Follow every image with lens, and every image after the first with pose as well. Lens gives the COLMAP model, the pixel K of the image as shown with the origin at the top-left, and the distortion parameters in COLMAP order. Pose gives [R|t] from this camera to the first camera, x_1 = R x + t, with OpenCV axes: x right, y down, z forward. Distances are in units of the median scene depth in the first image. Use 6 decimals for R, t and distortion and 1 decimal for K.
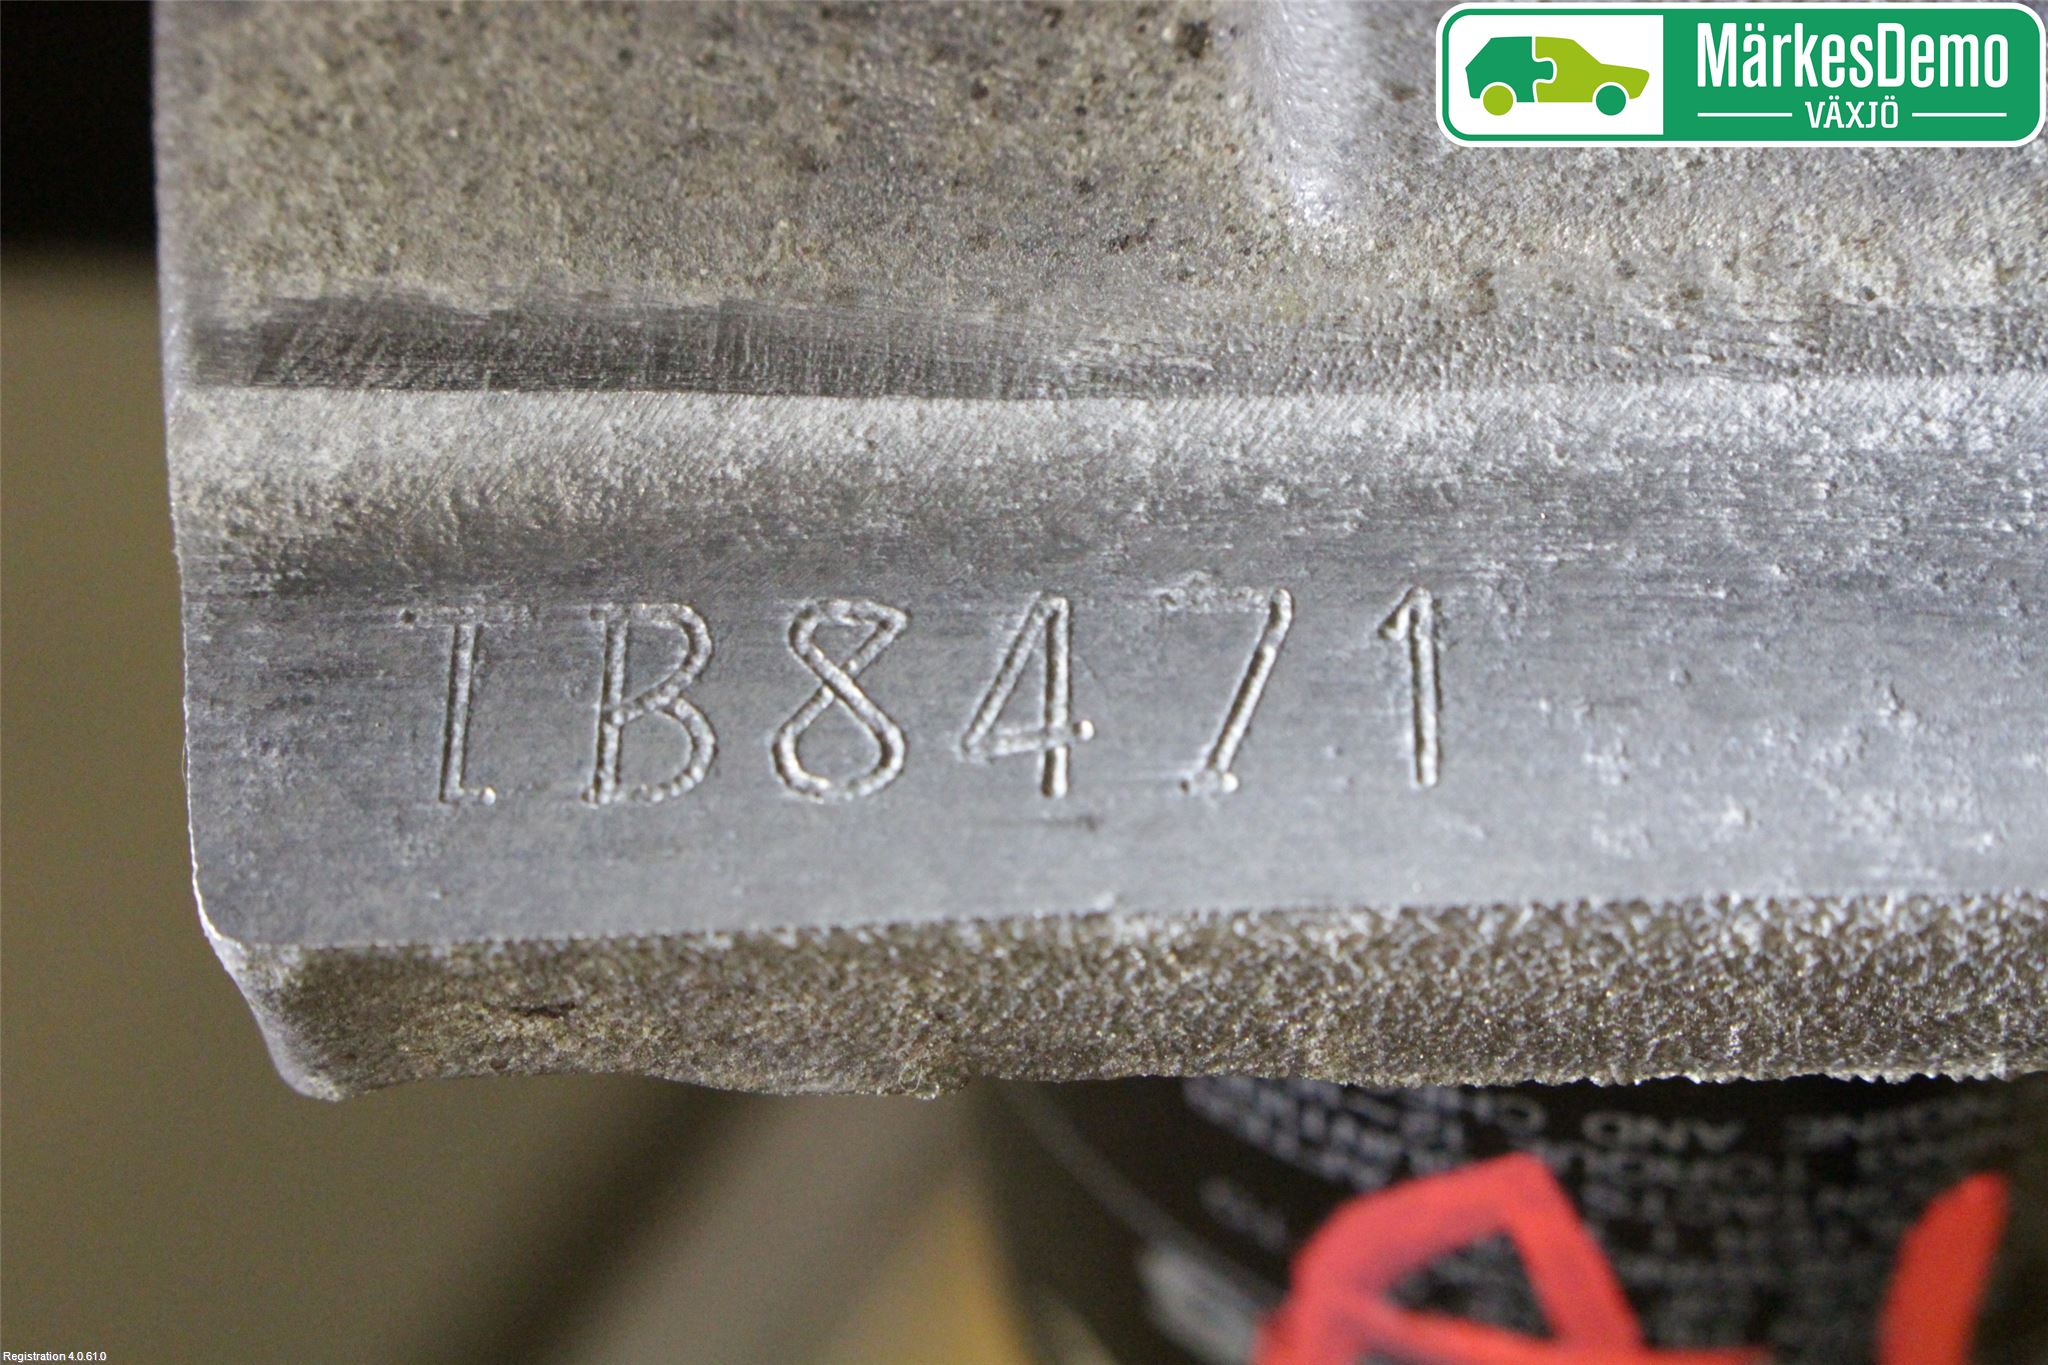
lens RADIAL K [[5051.0, 0, 1024.0], [0, 5051.0, 682.5], [0, 0, 1]] dist [0.019756, 0.256395]
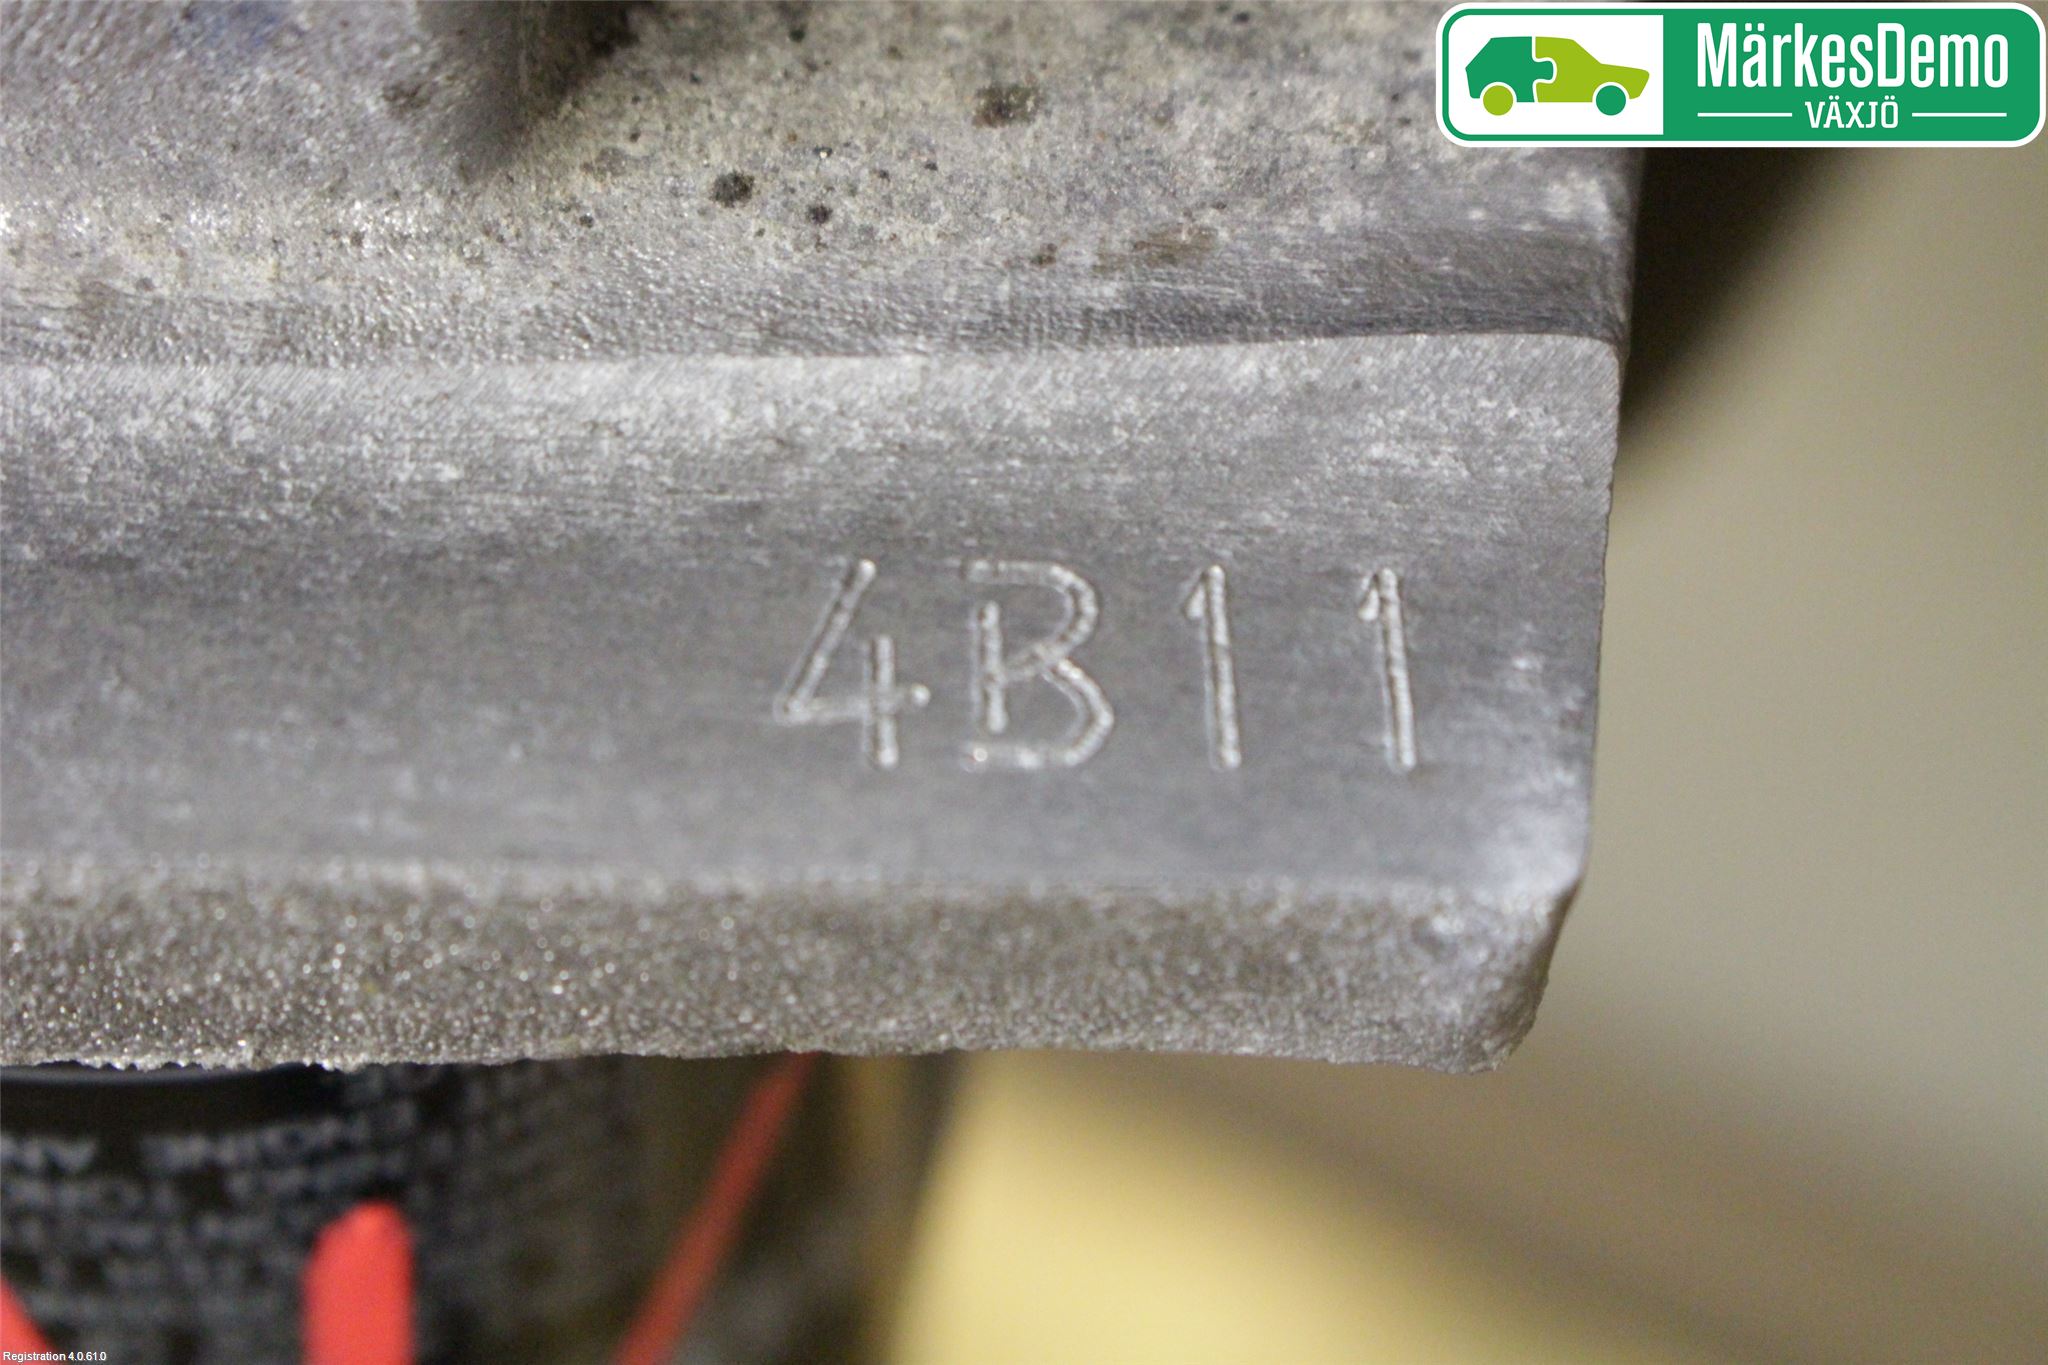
lens RADIAL K [[5051.0, 0, 1024.0], [0, 5051.0, 682.5], [0, 0, 1]] dist [0.019756, 0.256395]
pose [[0.994090, 0.033199, 0.103353, 0.240854], [-0.026212, 0.997324, -0.068250, 0.066863], [-0.105342, 0.065138, 0.992300, -0.013669]]
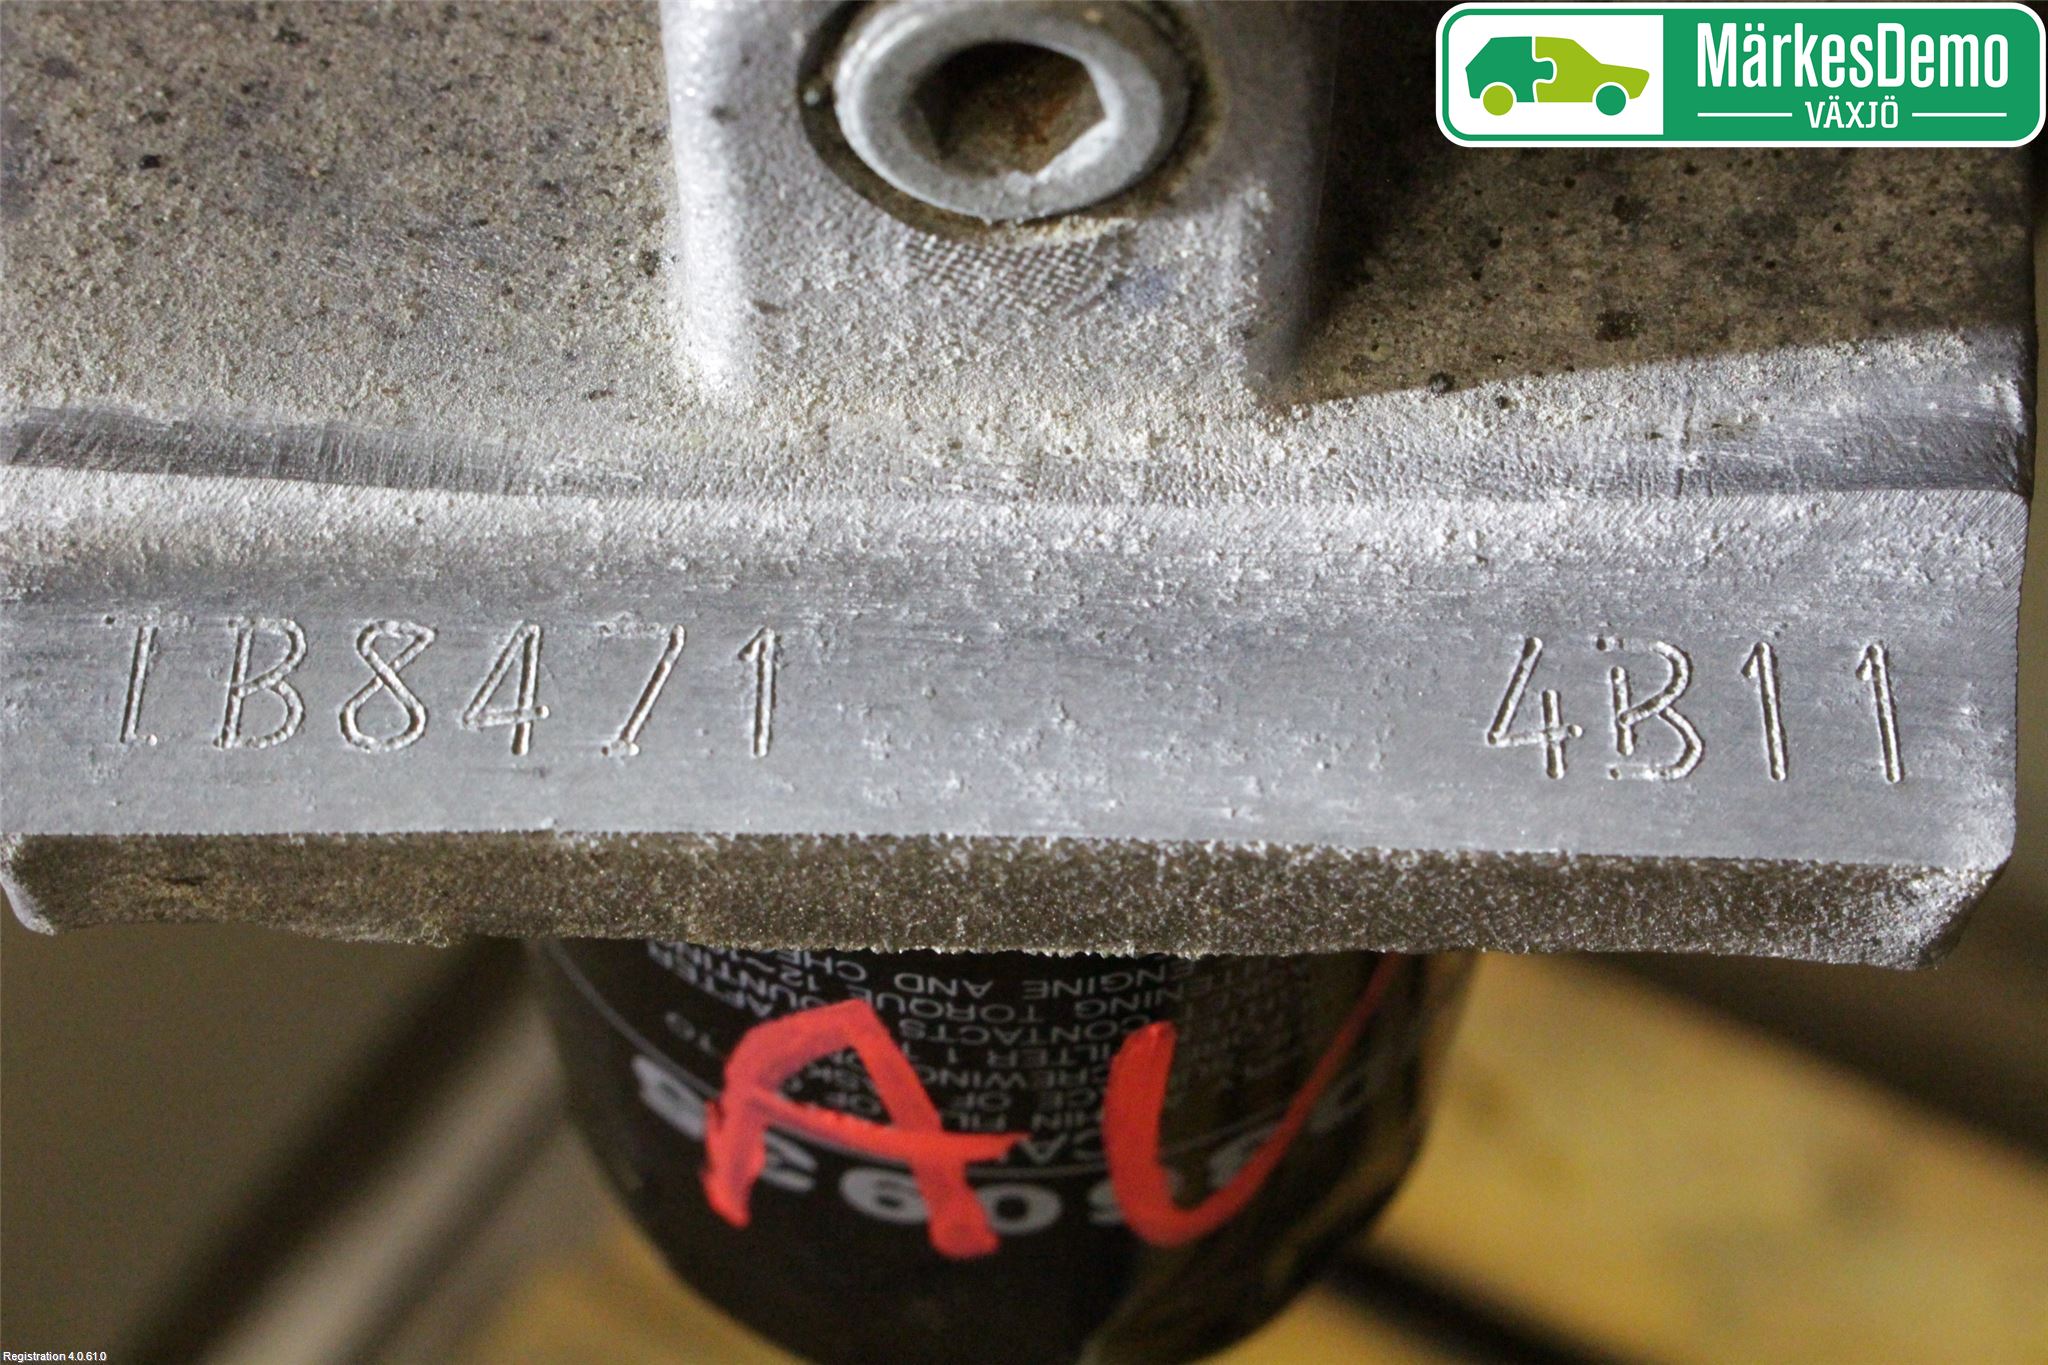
lens RADIAL K [[3823.9, 0, 1024.0], [0, 3823.9, 682.5], [0, 0, 1]] dist [0.006645, 0.026964]
pose [[0.997433, 0.038228, 0.060547, 0.085948], [-0.038764, 0.999219, 0.007707, -0.014068], [-0.060205, -0.010034, 0.998136, -0.174245]]
